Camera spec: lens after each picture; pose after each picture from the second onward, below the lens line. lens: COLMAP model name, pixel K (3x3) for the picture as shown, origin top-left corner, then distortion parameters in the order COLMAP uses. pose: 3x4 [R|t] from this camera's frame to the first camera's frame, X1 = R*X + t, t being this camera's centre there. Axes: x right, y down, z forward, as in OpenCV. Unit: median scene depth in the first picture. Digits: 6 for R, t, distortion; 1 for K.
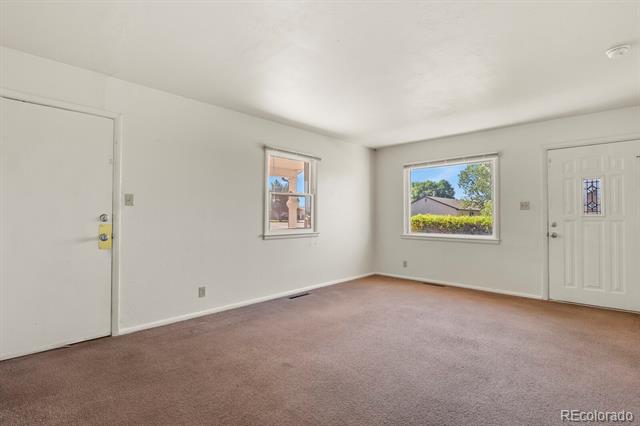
lens RADIAL K [[309.7, 0, 320.0], [0, 309.7, 213.0], [0, 0, 1]] dist [-0.008916, -0.000597]
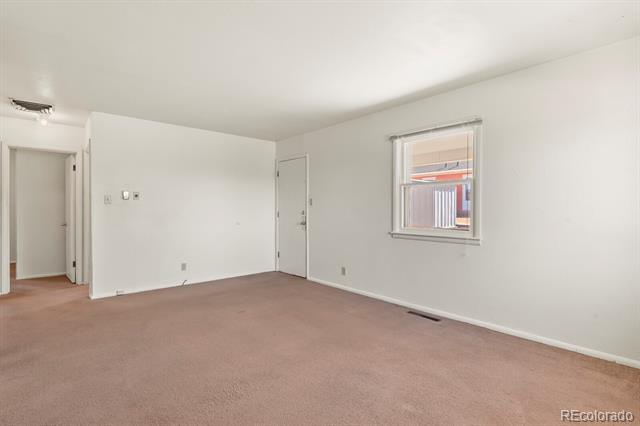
lens RADIAL K [[309.7, 0, 320.0], [0, 309.7, 213.0], [0, 0, 1]] dist [-0.008916, -0.000597]
pose [[-0.094888, 0.006324, -0.995468, 0.795648], [0.005306, 0.999969, 0.005846, 0.006588], [0.995474, -0.004727, -0.094918, 0.903174]]
